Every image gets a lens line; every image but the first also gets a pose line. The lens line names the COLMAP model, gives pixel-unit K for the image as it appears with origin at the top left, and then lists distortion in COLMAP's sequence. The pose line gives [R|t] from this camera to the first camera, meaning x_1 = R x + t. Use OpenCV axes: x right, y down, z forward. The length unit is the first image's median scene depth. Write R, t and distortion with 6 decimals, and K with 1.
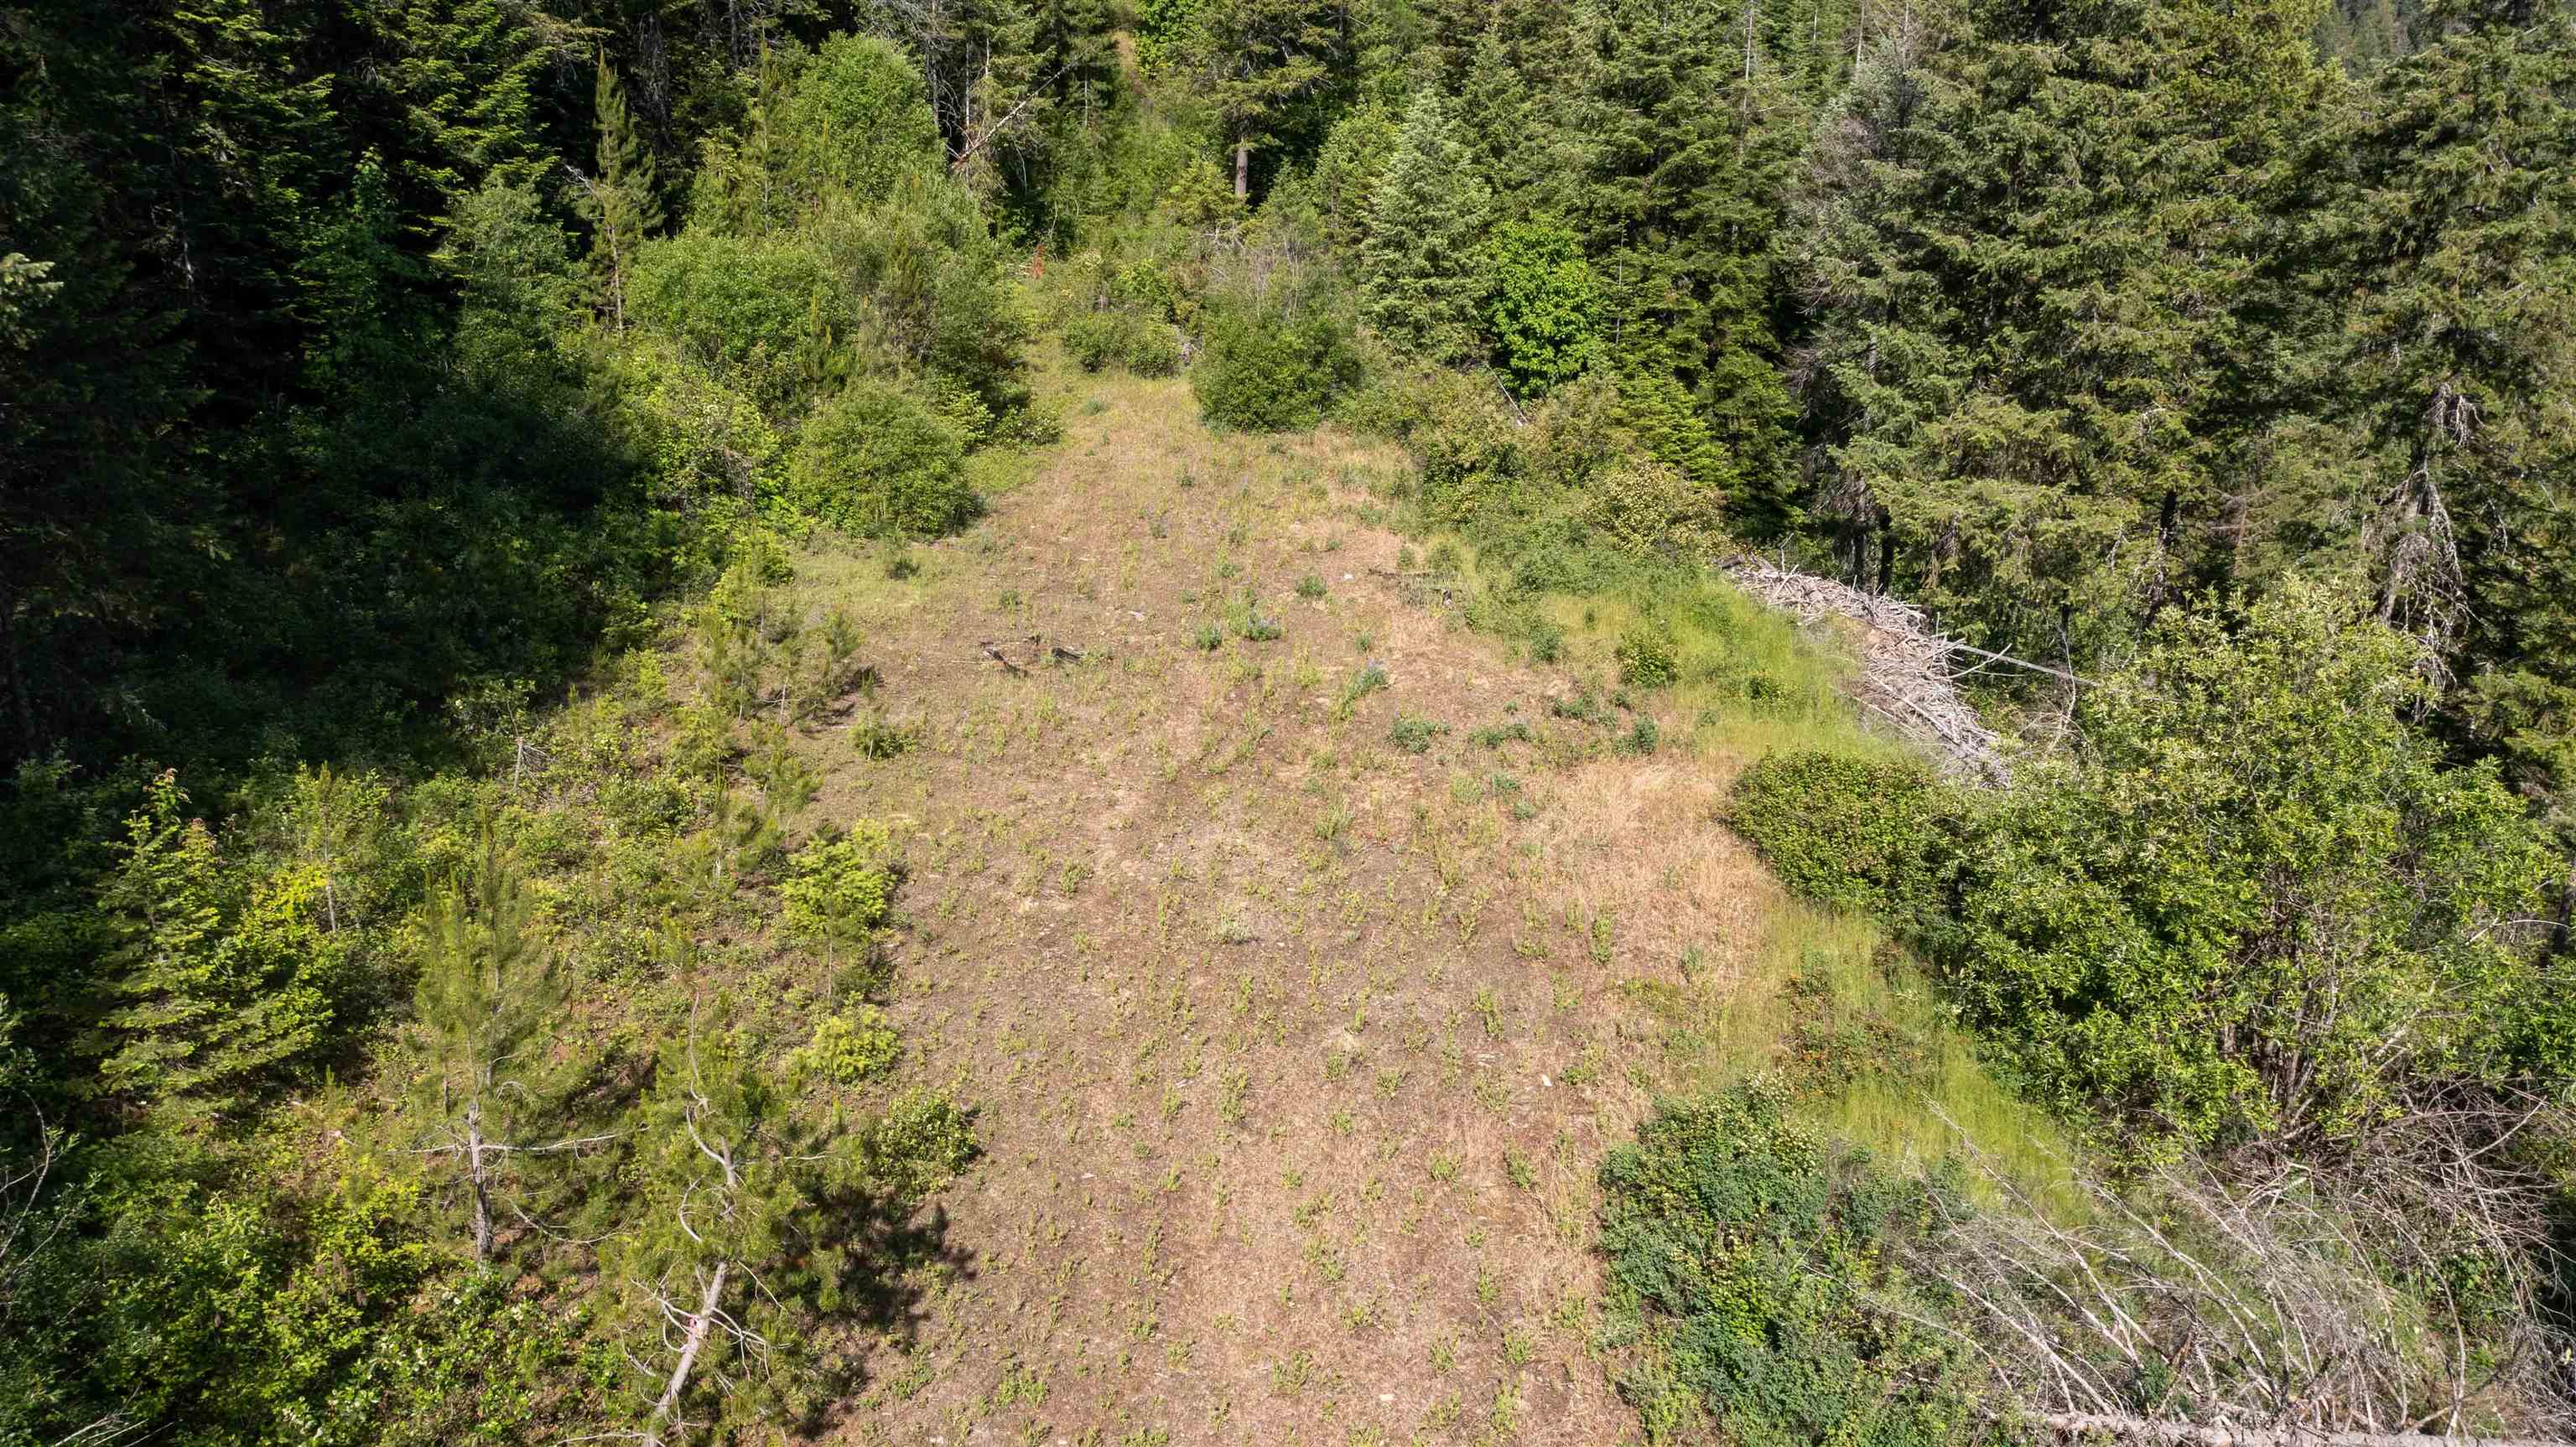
lens RADIAL K [[2031.6, 0, 1280.3], [0, 2031.6, 722.9], [0, 0, 1]] dist [-0.015263, -0.006281]
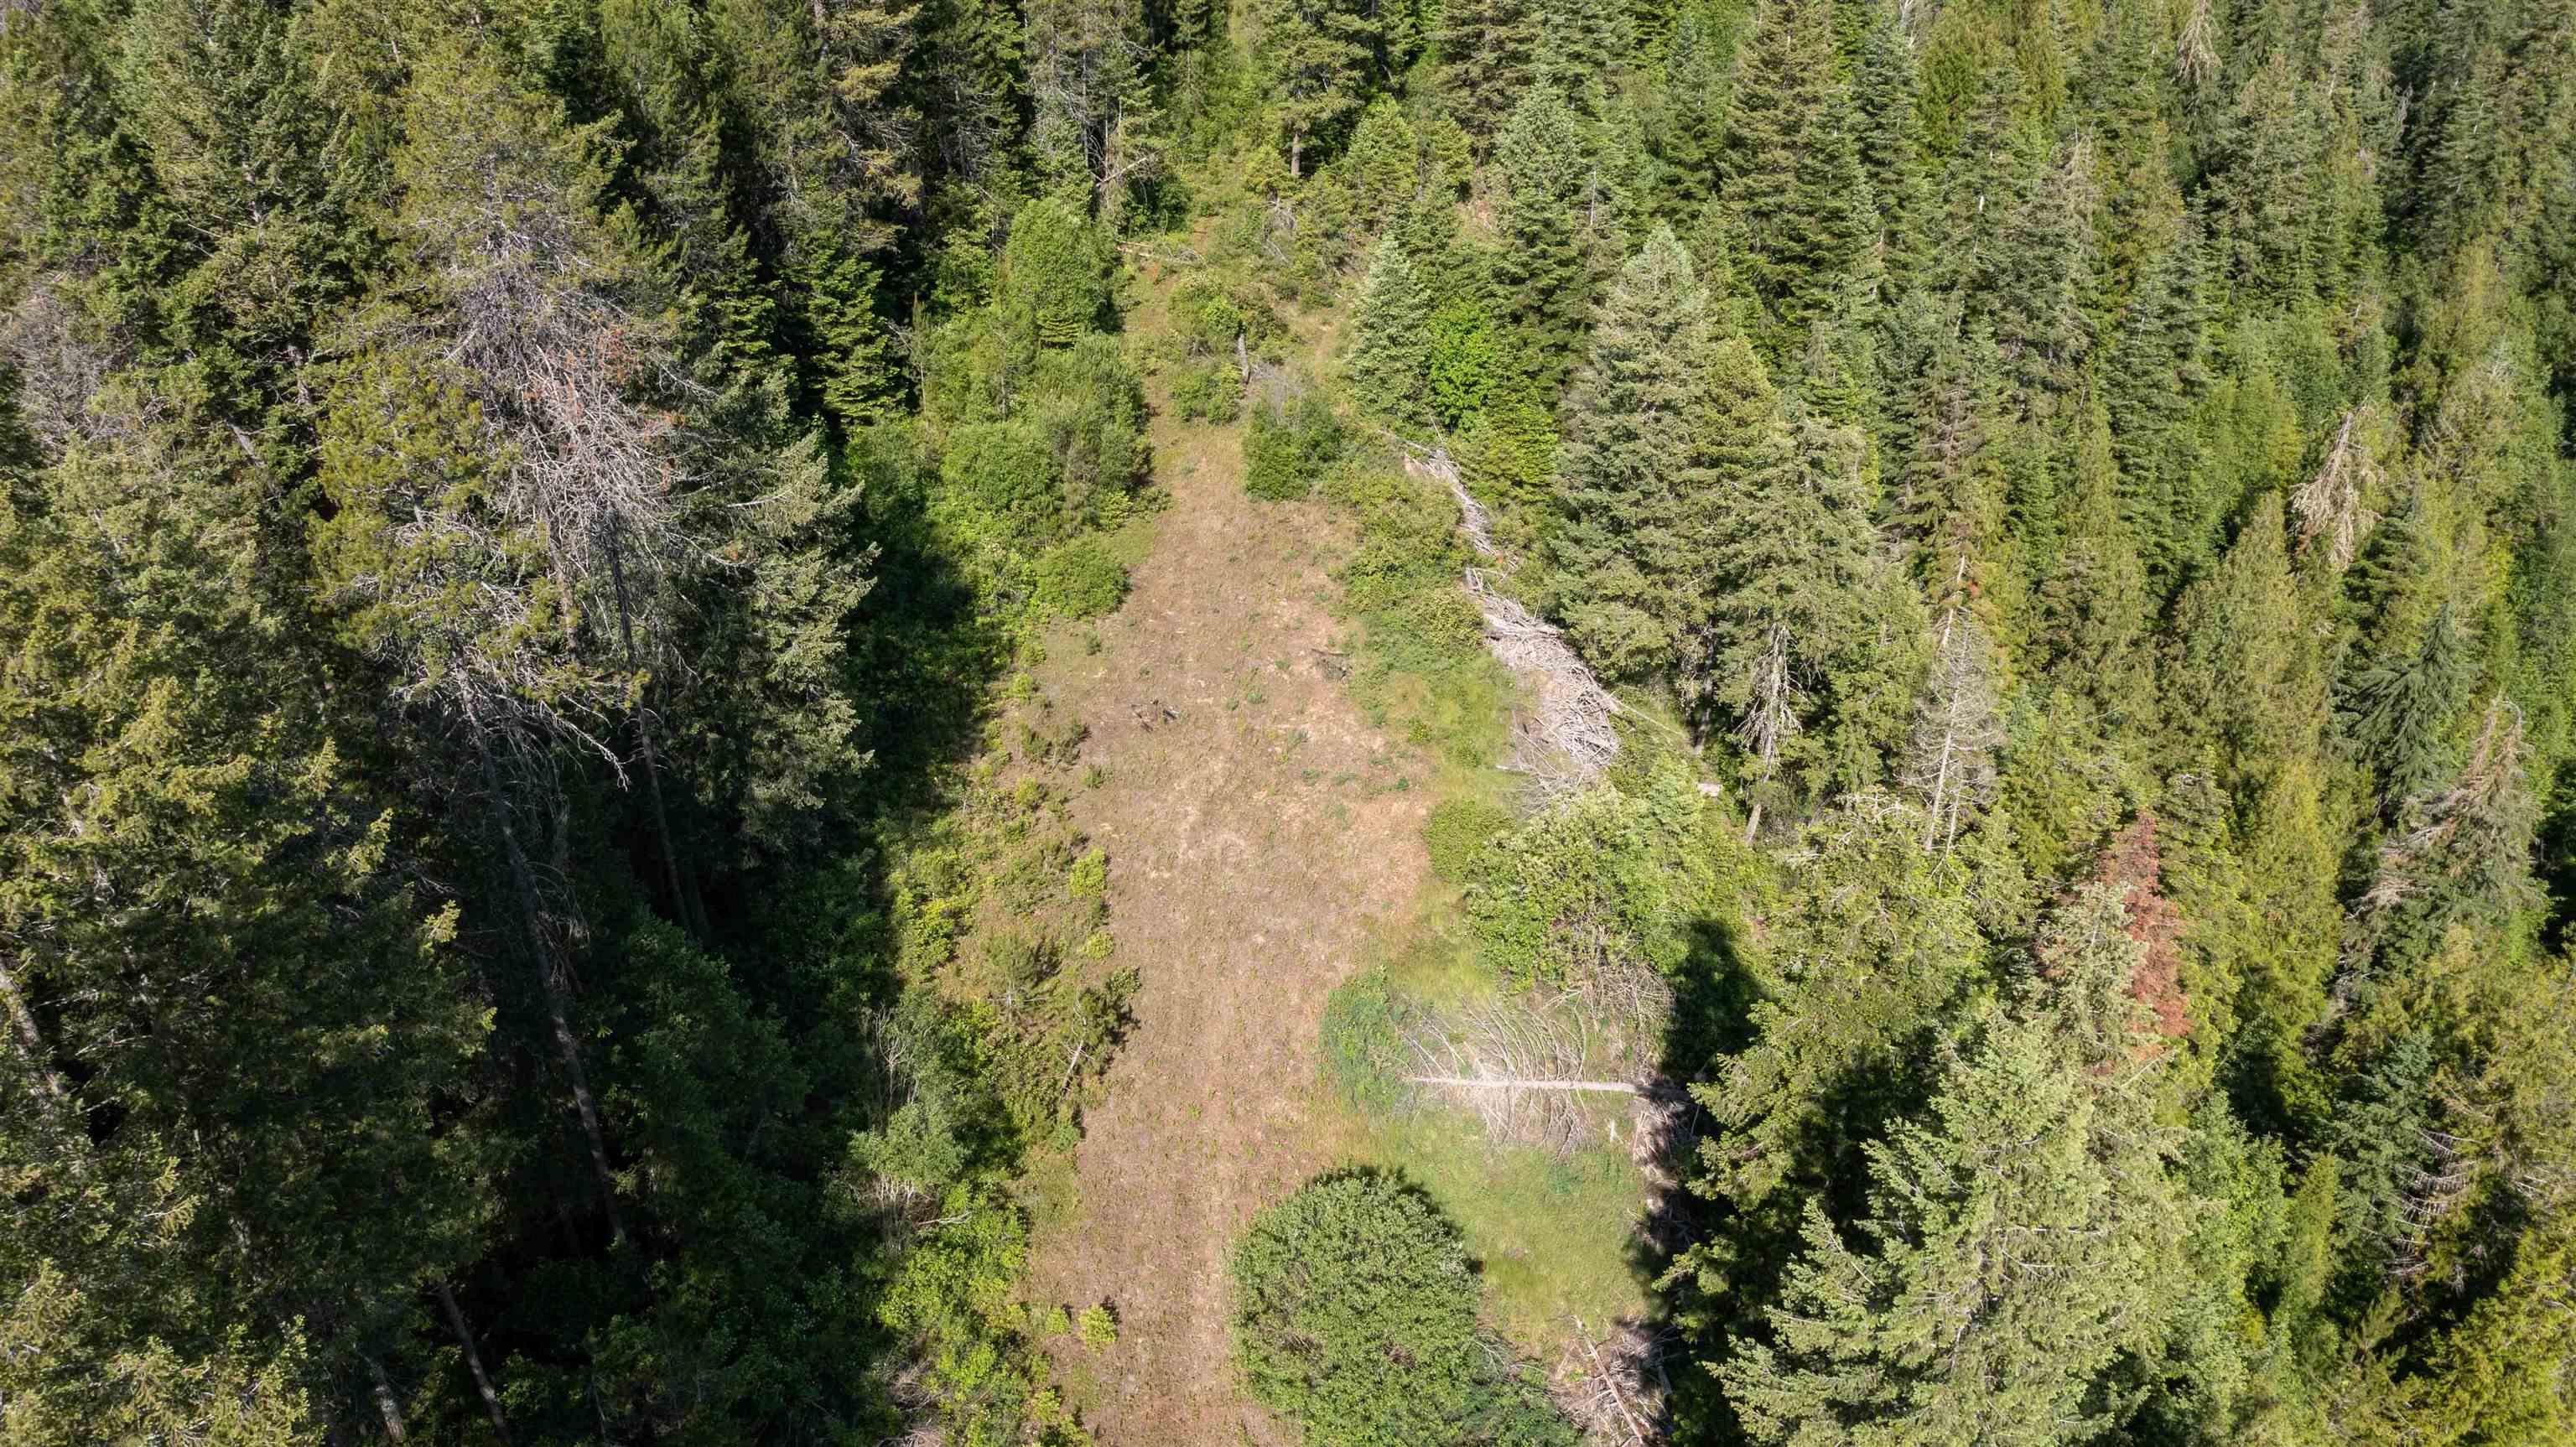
lens RADIAL K [[2031.6, 0, 1291.3], [0, 2031.6, 723.6], [0, 0, 1]] dist [-0.015263, -0.006281]
pose [[0.998431, 0.021899, -0.051543, 0.119954], [-0.008319, 0.968157, 0.250205, -0.478604], [0.055382, -0.249383, 0.966820, -0.966040]]
